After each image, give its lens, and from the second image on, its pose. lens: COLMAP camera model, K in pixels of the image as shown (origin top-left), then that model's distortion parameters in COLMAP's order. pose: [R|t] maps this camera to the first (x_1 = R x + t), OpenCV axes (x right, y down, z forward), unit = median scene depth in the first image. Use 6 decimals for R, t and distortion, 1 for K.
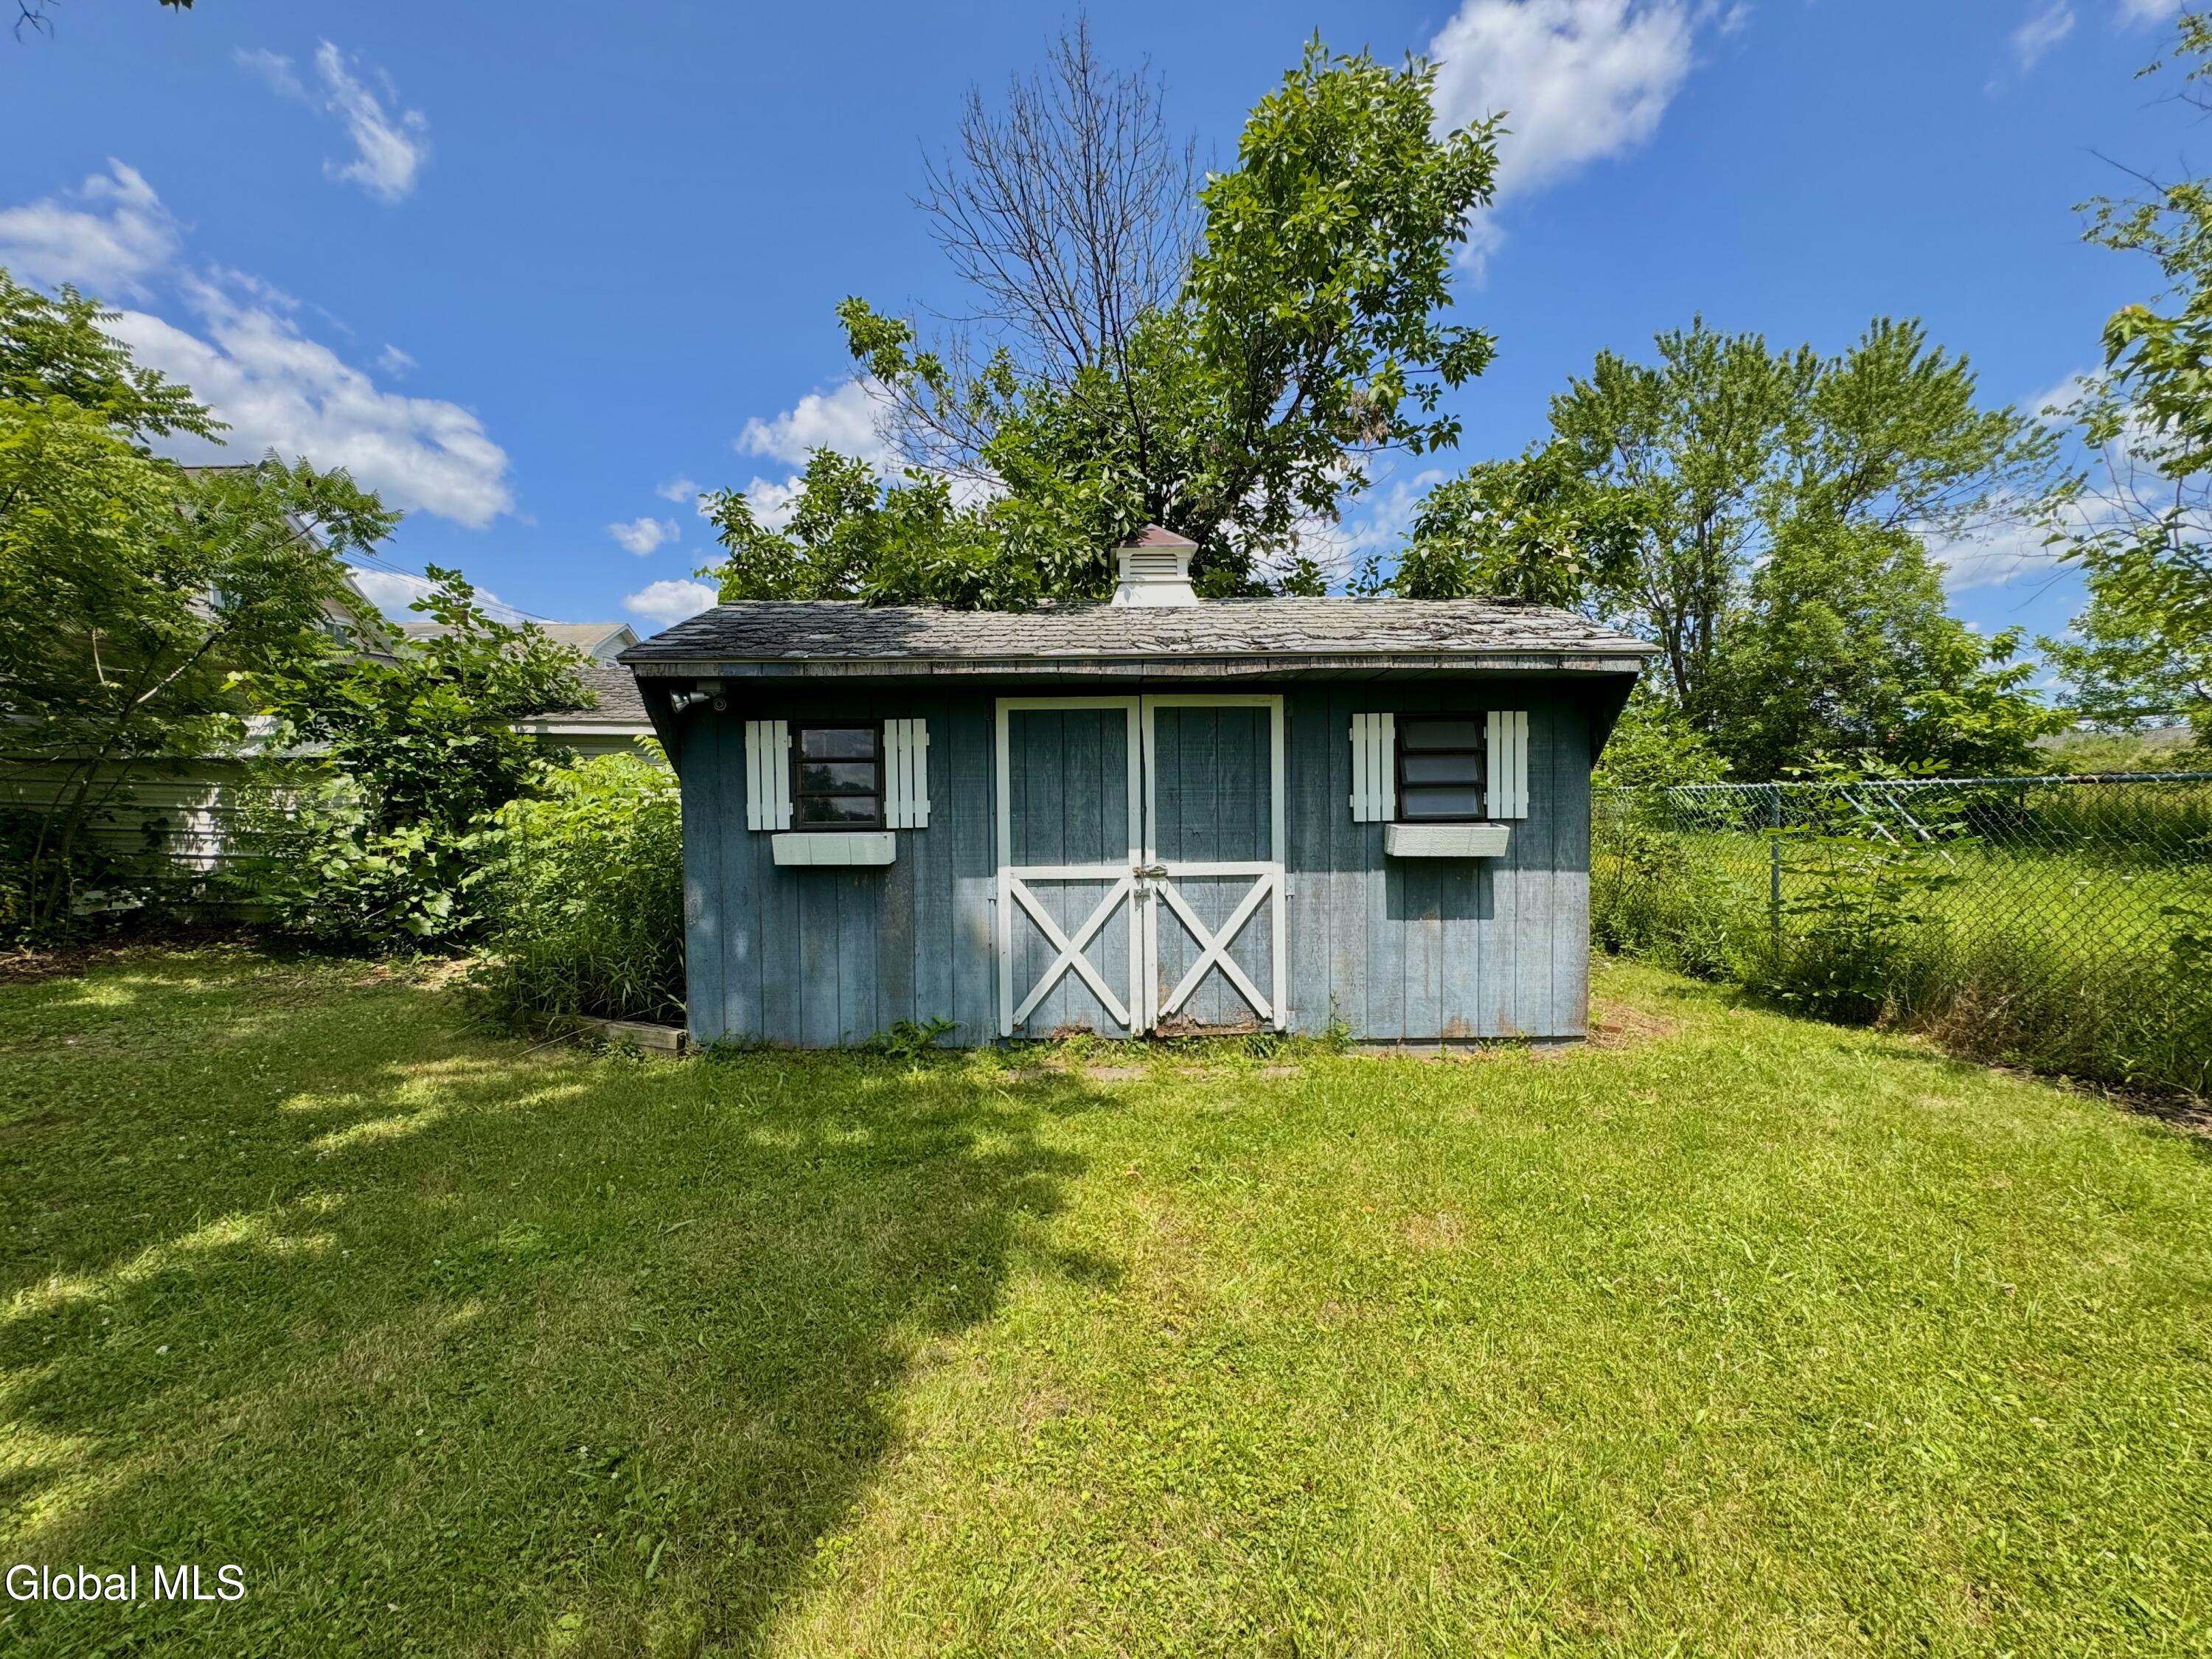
lens RADIAL K [[885.4, 0, 1106.0], [0, 885.4, 829.5], [0, 0, 1]] dist [0.000043, -0.000375]
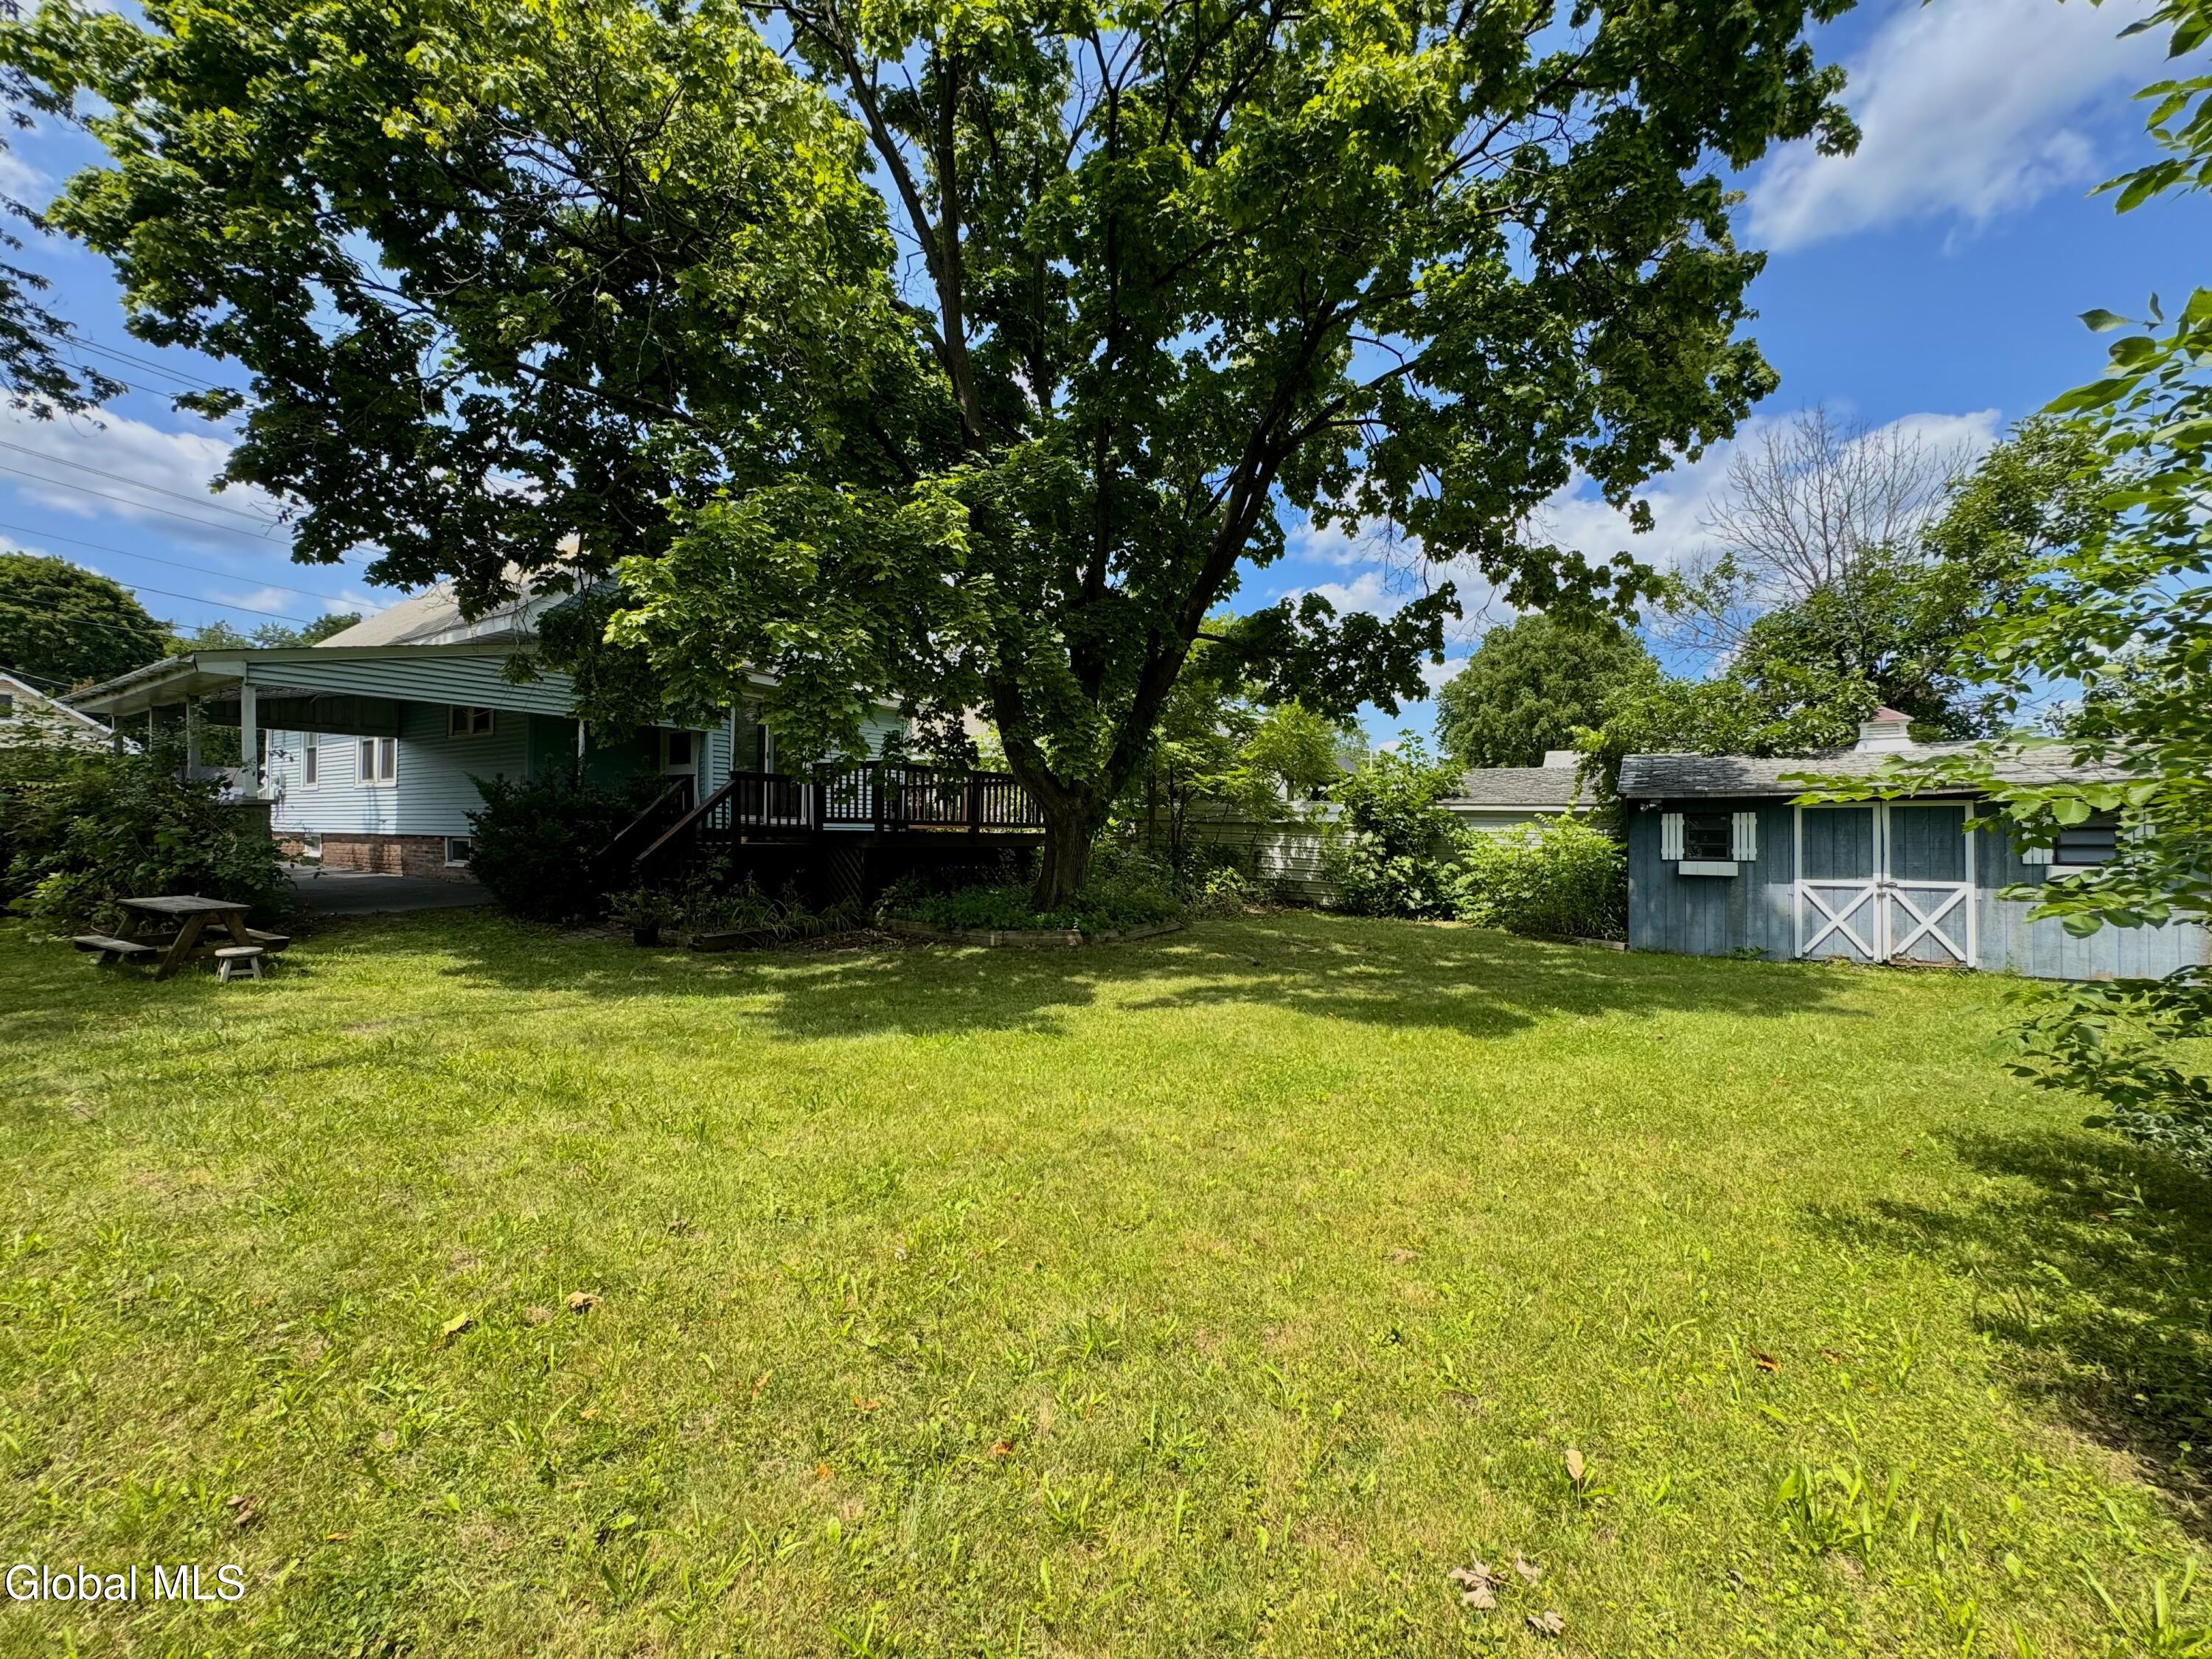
lens RADIAL K [[885.4, 0, 1106.0], [0, 885.4, 829.5], [0, 0, 1]] dist [0.000043, -0.000375]
pose [[0.824654, 0.008425, -0.565575, -0.285628], [-0.039363, 0.998320, -0.042524, 0.077918], [0.564266, 0.057331, 0.823600, -1.753978]]
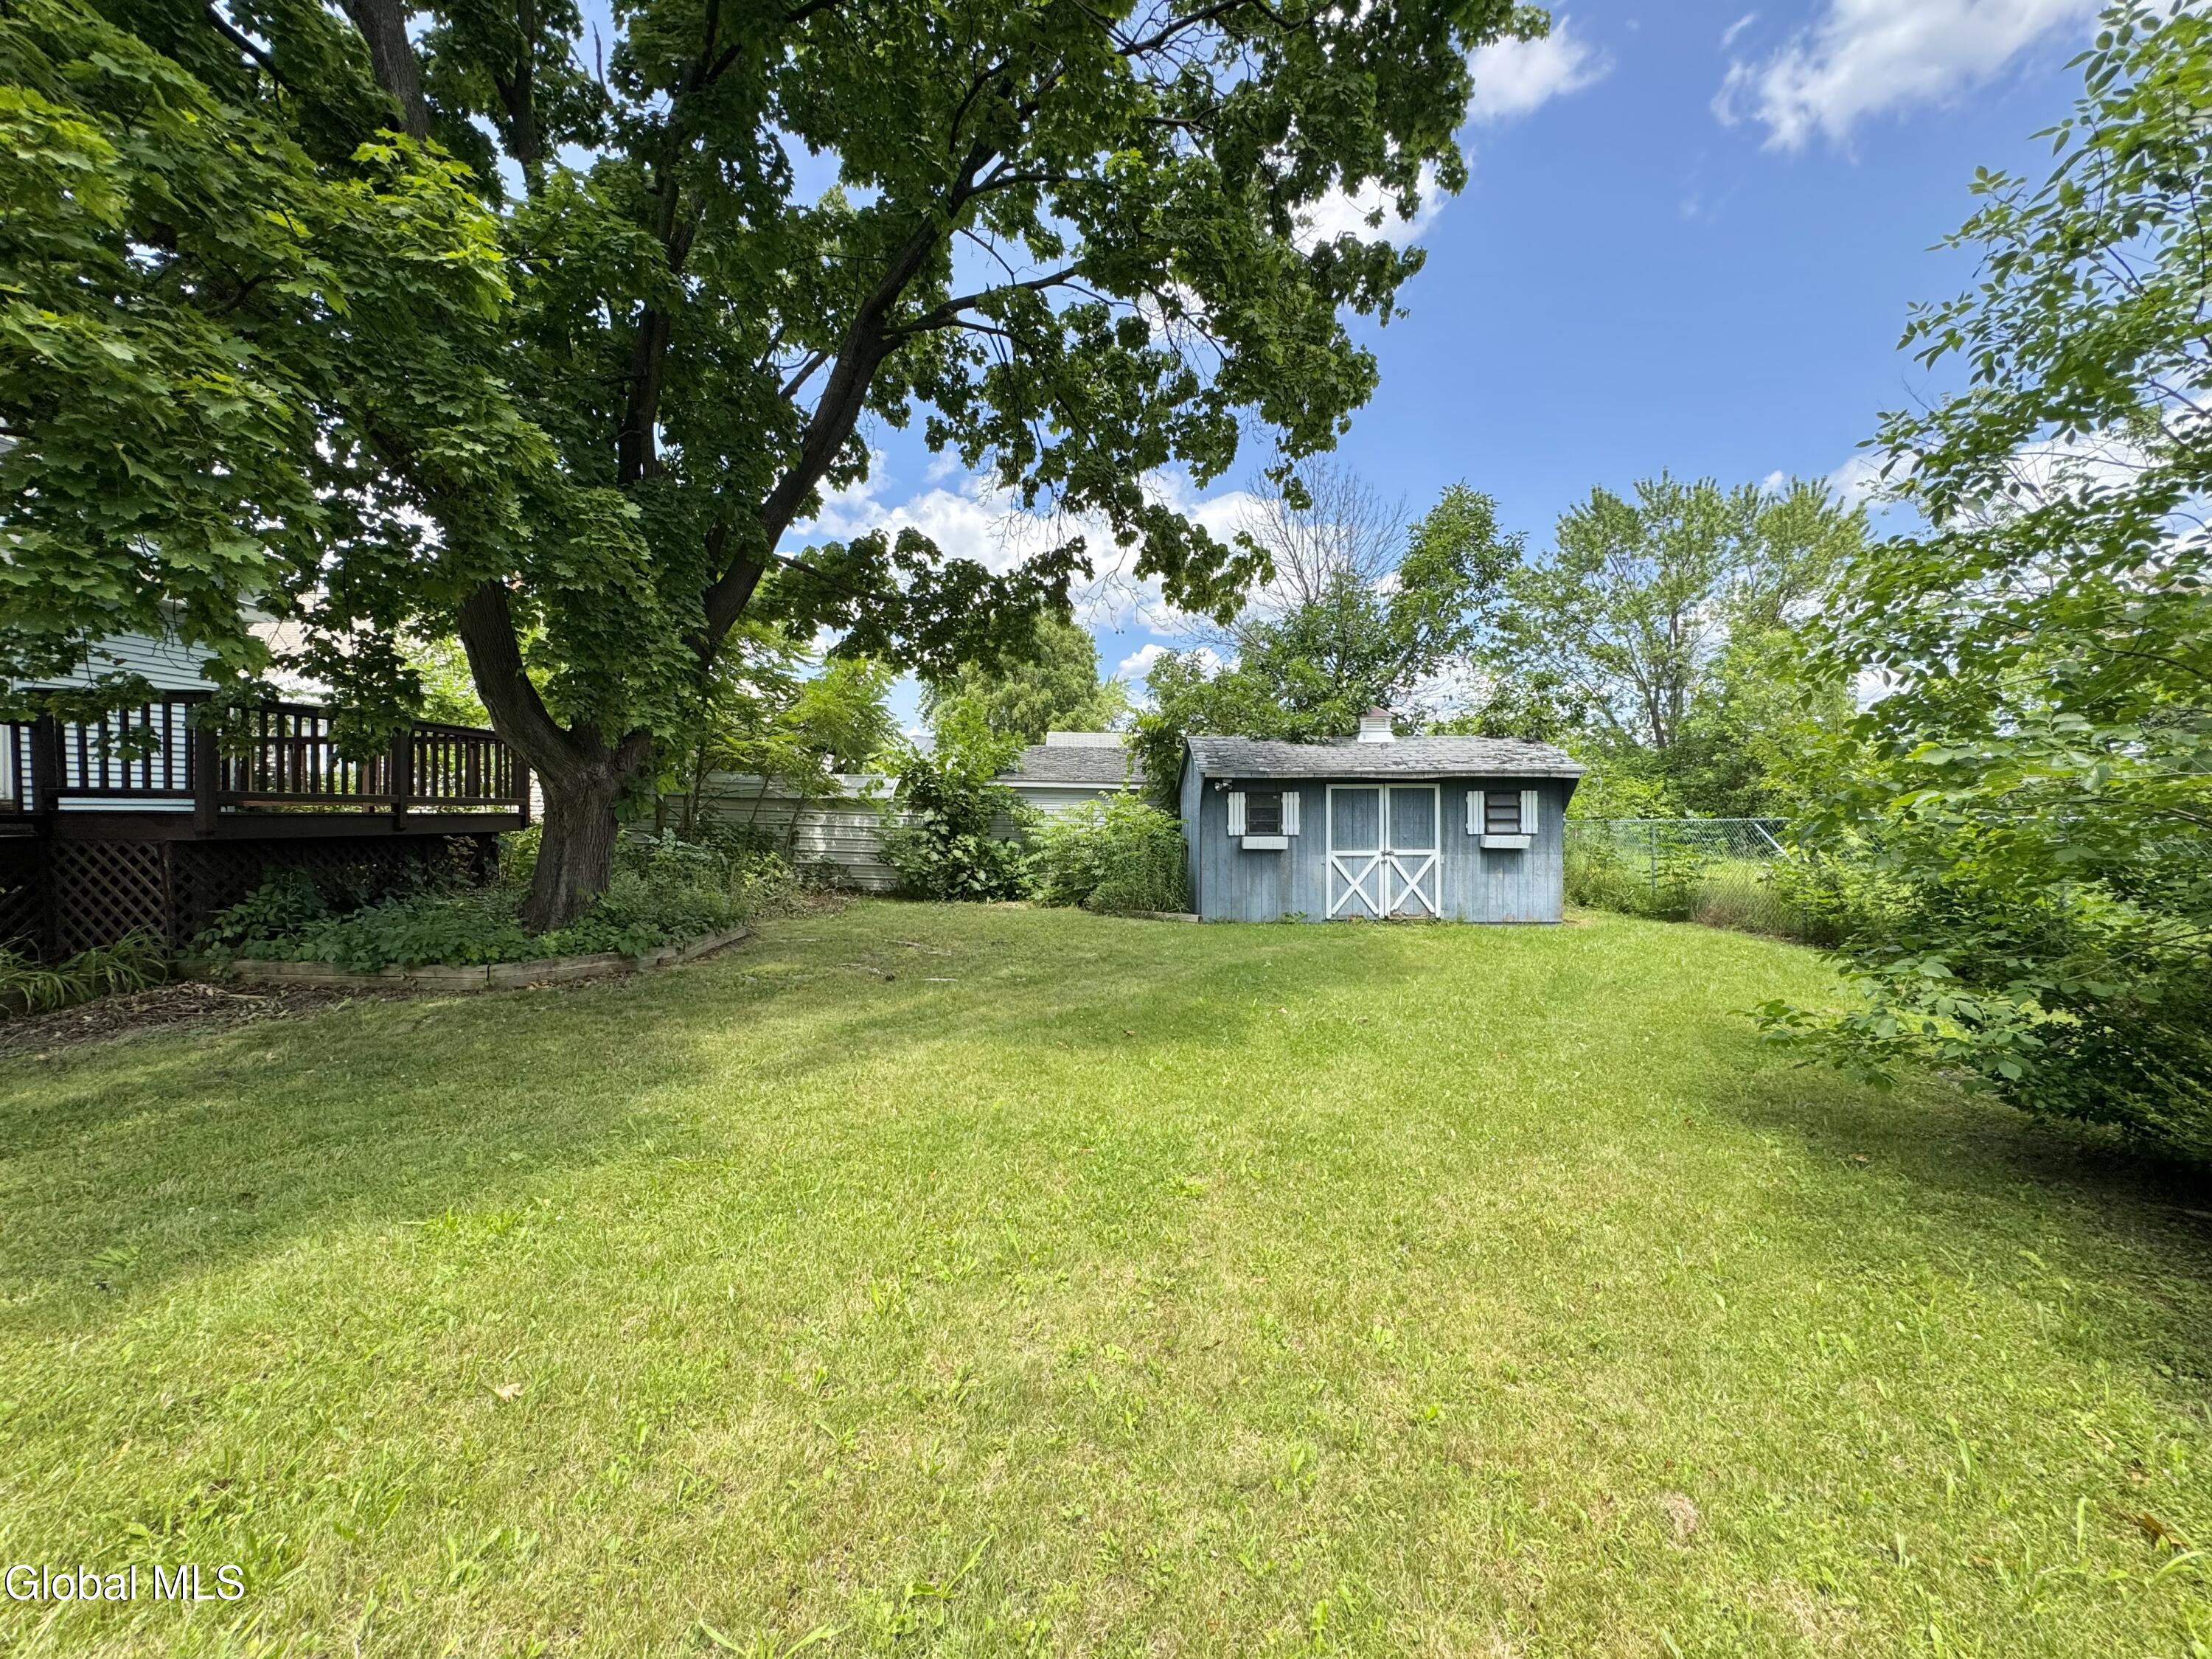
lens RADIAL K [[885.4, 0, 1106.0], [0, 885.4, 829.5], [0, 0, 1]] dist [0.000043, -0.000375]
pose [[0.999876, 0.009118, -0.012871, -0.706072], [-0.009488, 0.999534, -0.029000, 0.059570], [0.012601, 0.029119, 0.999497, -1.503006]]
